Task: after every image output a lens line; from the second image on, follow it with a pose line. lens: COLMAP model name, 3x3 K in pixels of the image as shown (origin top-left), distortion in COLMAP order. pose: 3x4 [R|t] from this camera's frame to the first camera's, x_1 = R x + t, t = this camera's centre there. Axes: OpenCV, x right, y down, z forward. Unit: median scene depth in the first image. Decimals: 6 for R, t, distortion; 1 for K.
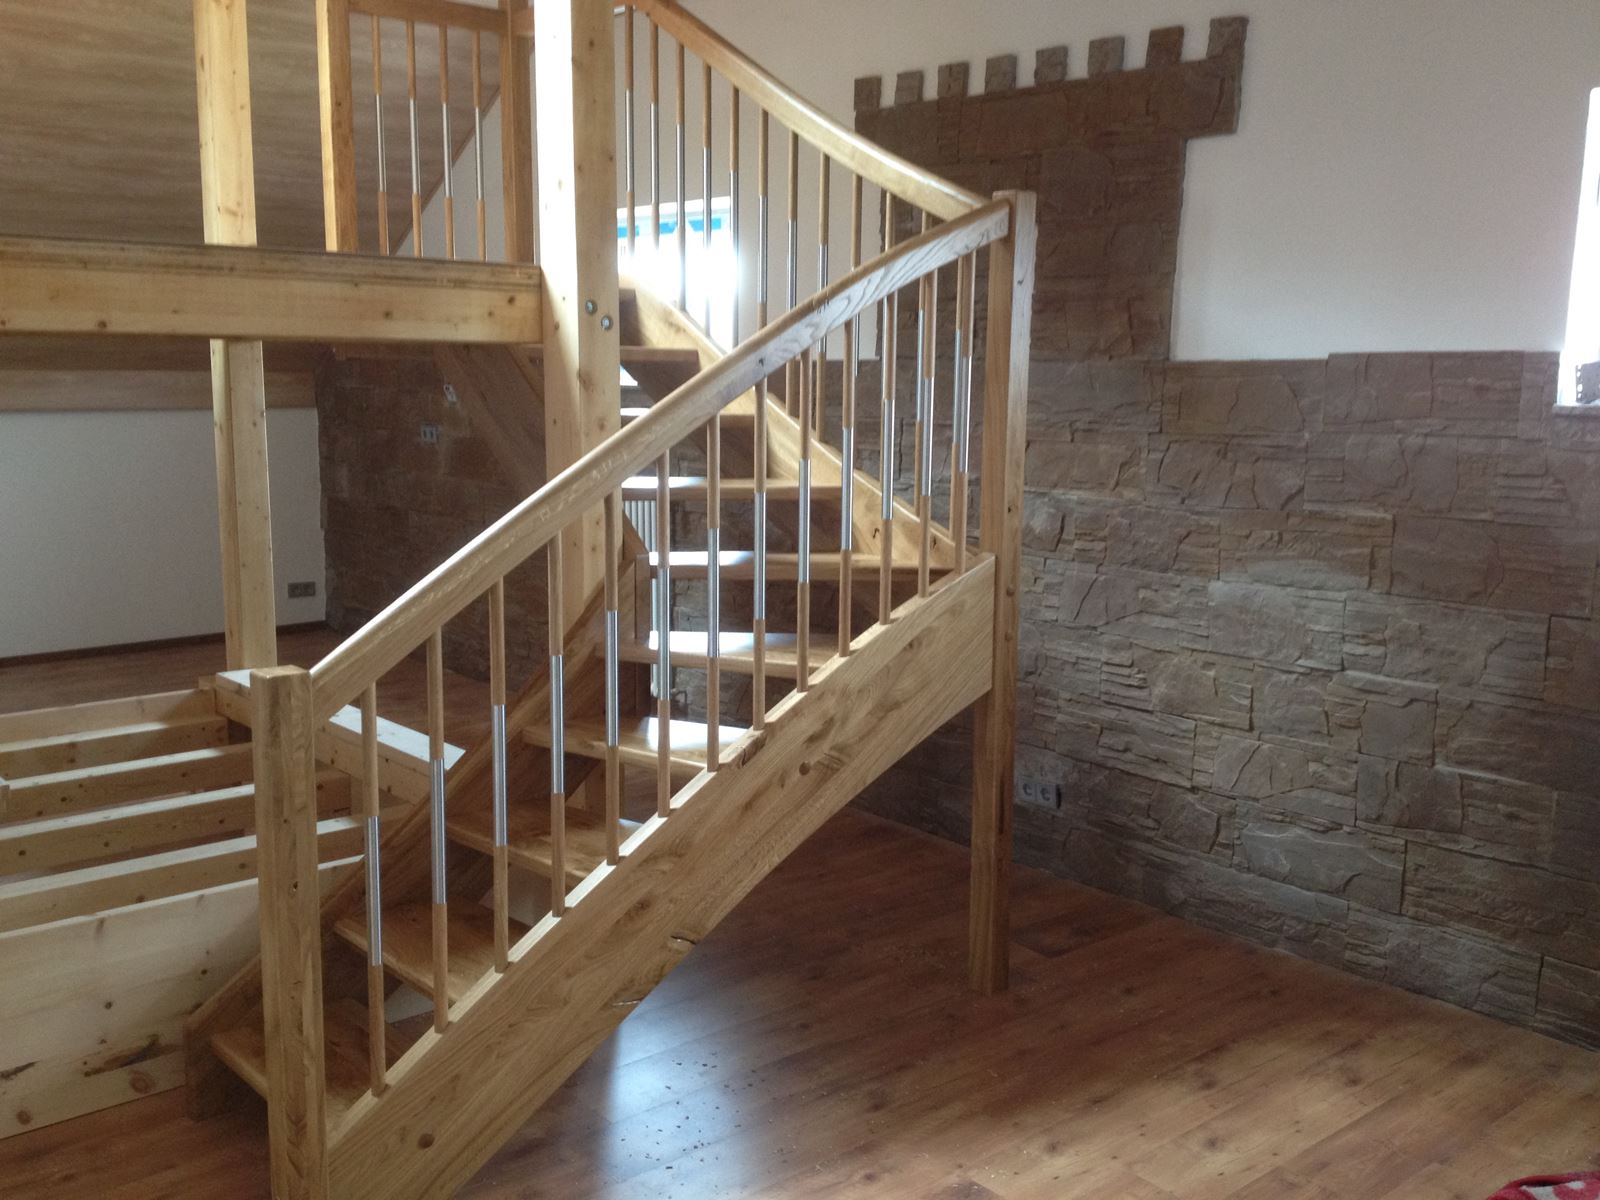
lens RADIAL K [[1495.0, 0, 806.4], [0, 1495.0, 599.5], [0, 0, 1]] dist [0.164873, -0.388608]
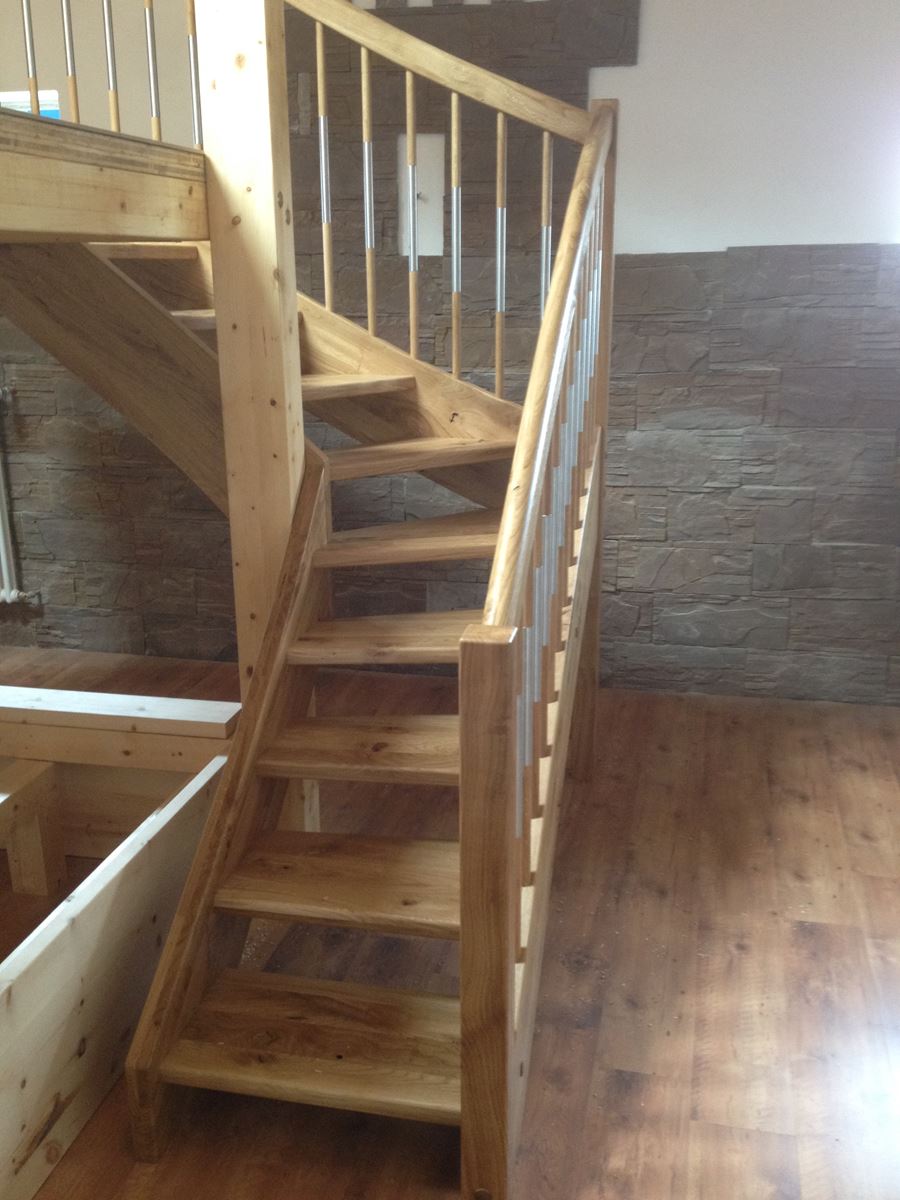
lens RADIAL K [[1121.3, 0, 445.8], [0, 1121.3, 595.4], [0, 0, 1]] dist [0.164873, -0.388608]
pose [[0.804444, -0.180948, 0.565798, -0.469755], [0.107090, 0.981047, 0.161490, -0.051552], [-0.584295, -0.069319, 0.808575, 0.323445]]
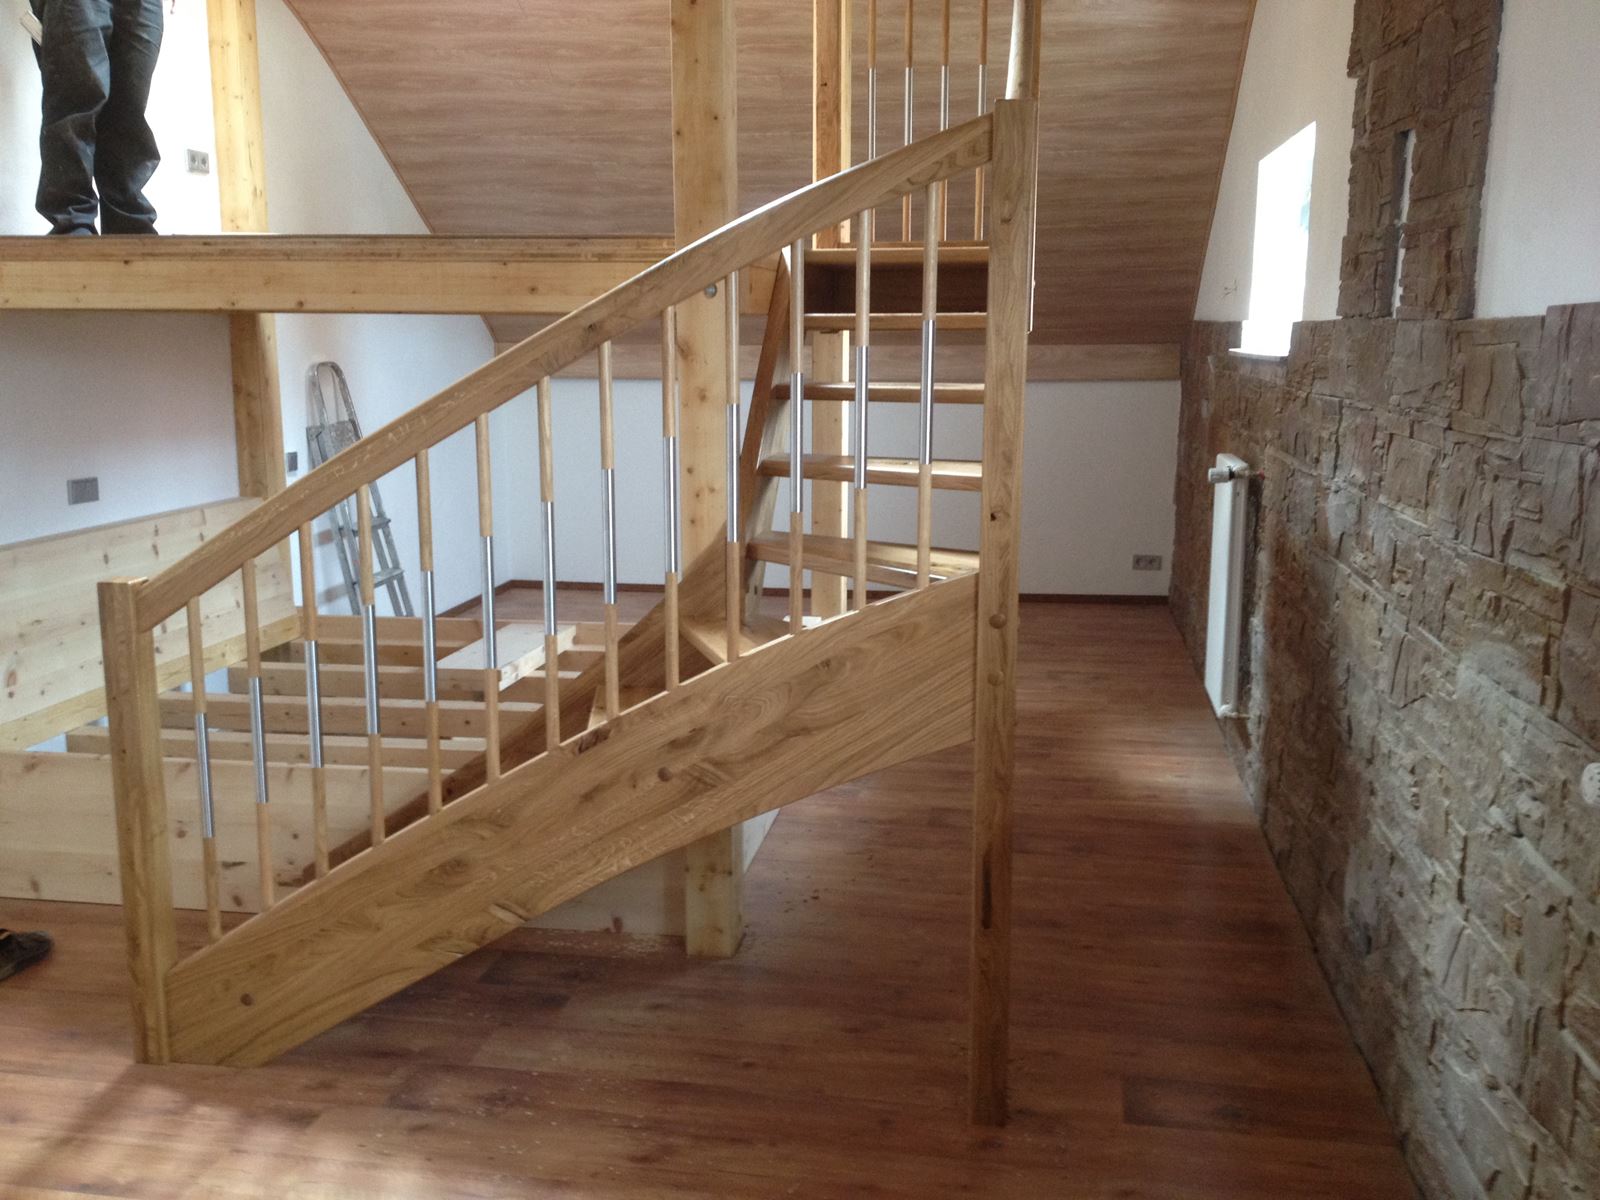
lens RADIAL K [[1495.0, 0, 806.4], [0, 1495.0, 599.5], [0, 0, 1]] dist [0.164873, -0.388608]
pose [[0.641529, 0.125961, -0.756686, 0.625012], [-0.113366, 0.991163, 0.068880, -0.056055], [0.758675, 0.041594, 0.650140, 0.397507]]
